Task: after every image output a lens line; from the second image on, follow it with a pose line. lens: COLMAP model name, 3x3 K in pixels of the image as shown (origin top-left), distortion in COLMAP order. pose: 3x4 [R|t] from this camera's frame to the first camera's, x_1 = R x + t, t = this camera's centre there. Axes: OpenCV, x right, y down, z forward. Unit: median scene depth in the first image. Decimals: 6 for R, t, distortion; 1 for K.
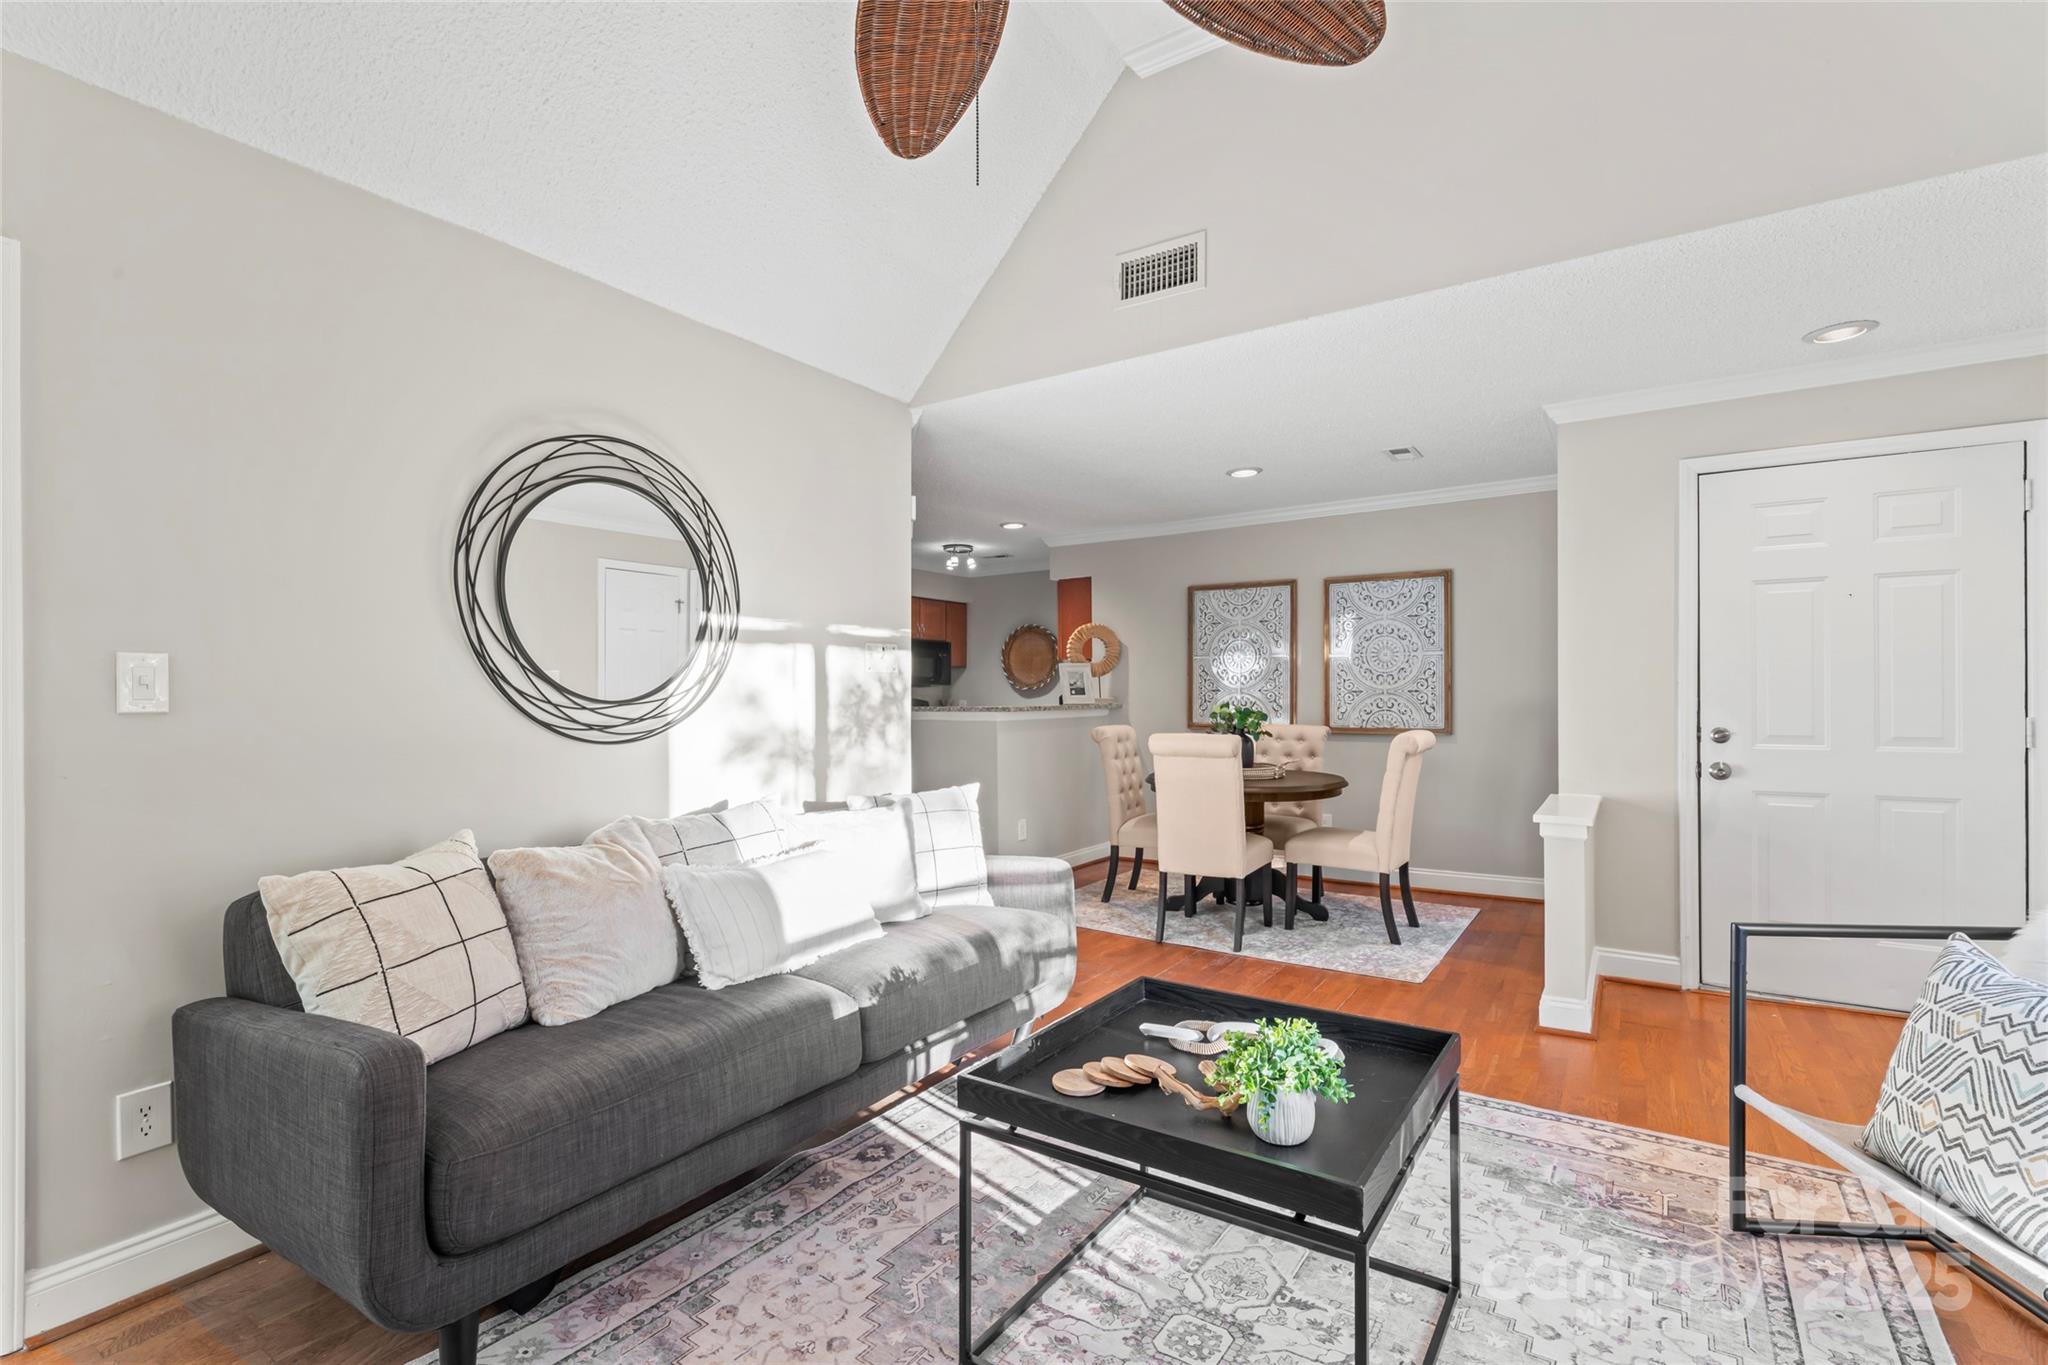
lens RADIAL K [[925.4, 0, 1021.9], [0, 925.4, 695.3], [0, 0, 1]] dist [-0.007906, -0.000272]
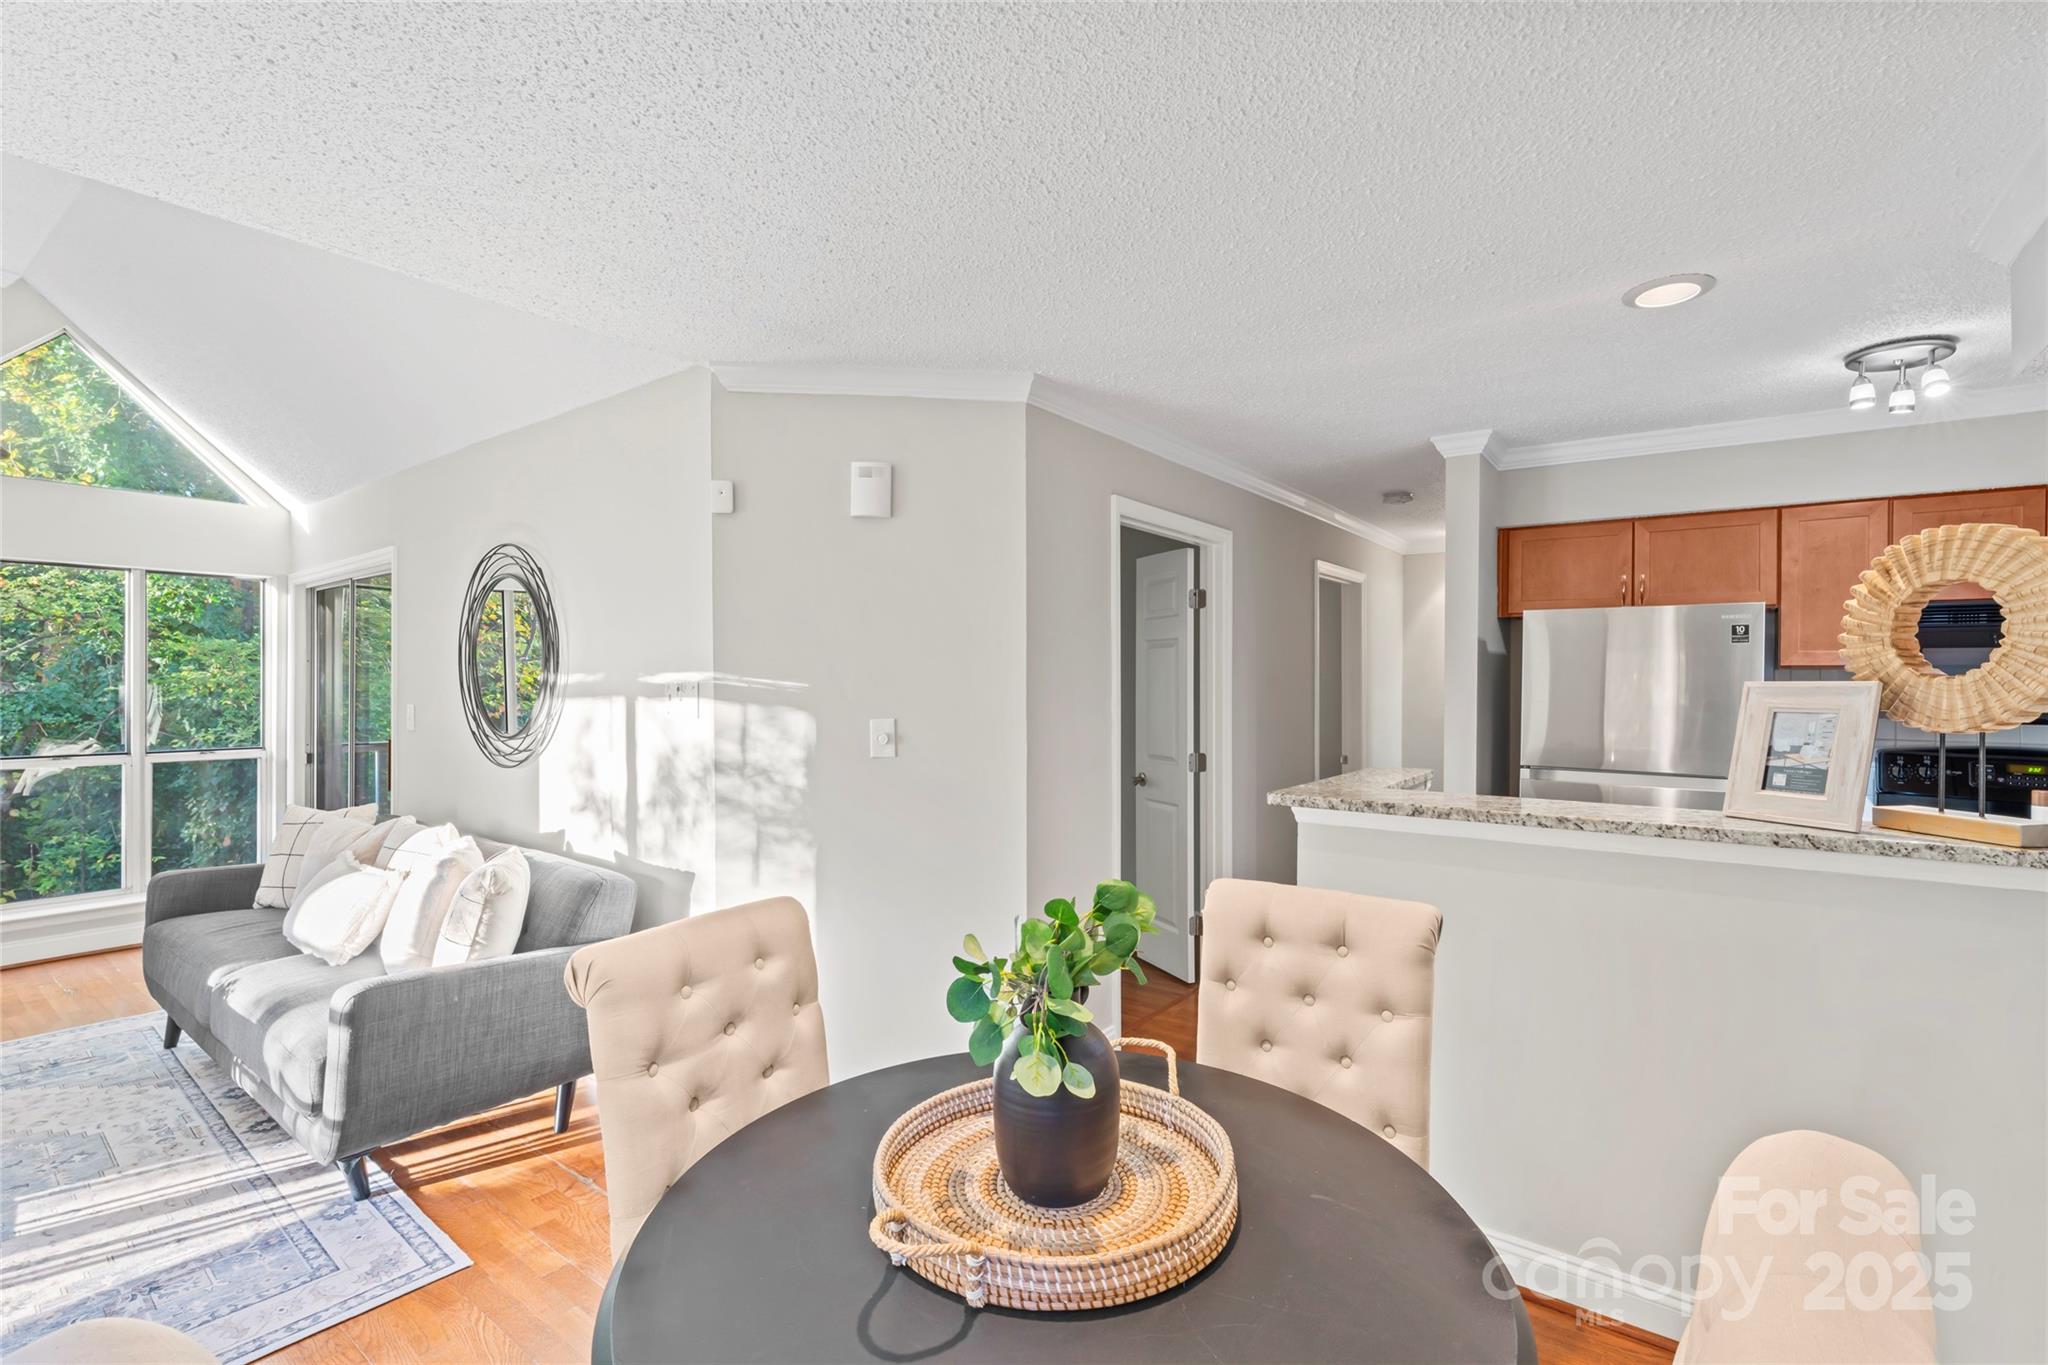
lens RADIAL K [[925.5, 0, 1019.7], [0, 925.5, 683.7], [0, 0, 1]] dist [-0.002457, 0.000034]
pose [[-0.068441, 0.011154, -0.997593, 0.520259], [-0.000857, 0.999936, 0.011239, -0.052670], [0.997655, 0.001624, -0.068427, 1.105222]]
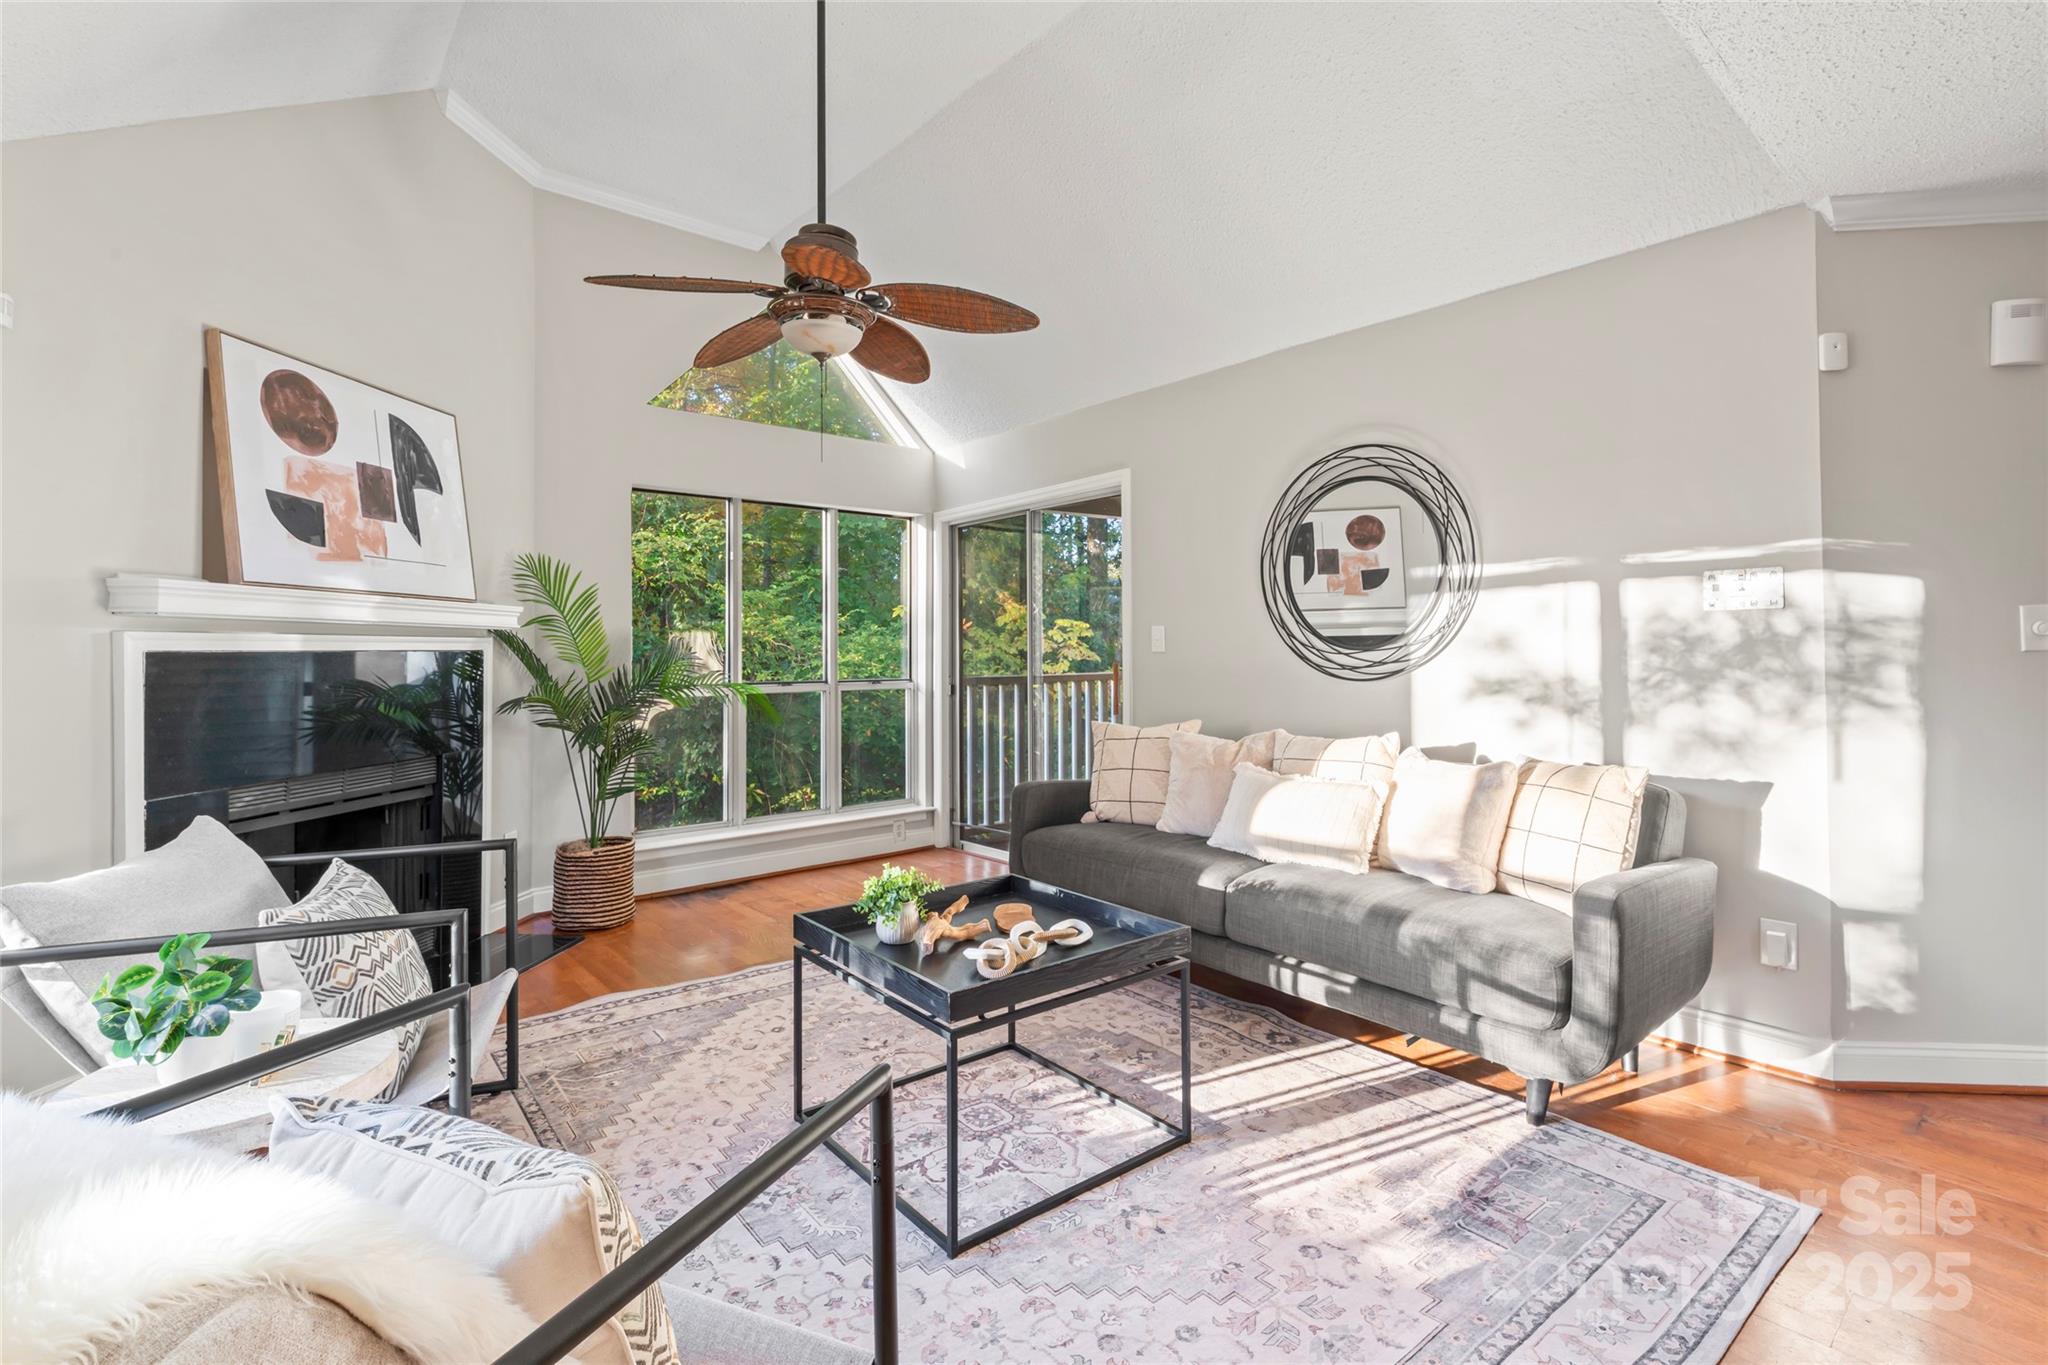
lens RADIAL K [[940.4, 0, 1025.3], [0, 940.4, 639.6], [0, 0, 1]] dist [-0.012807, -0.000738]
pose [[-0.277501, -0.001942, -0.960723, 0.569118], [0.010491, 0.999932, -0.005052, -0.001830], [0.960668, -0.011480, -0.277462, 0.546970]]
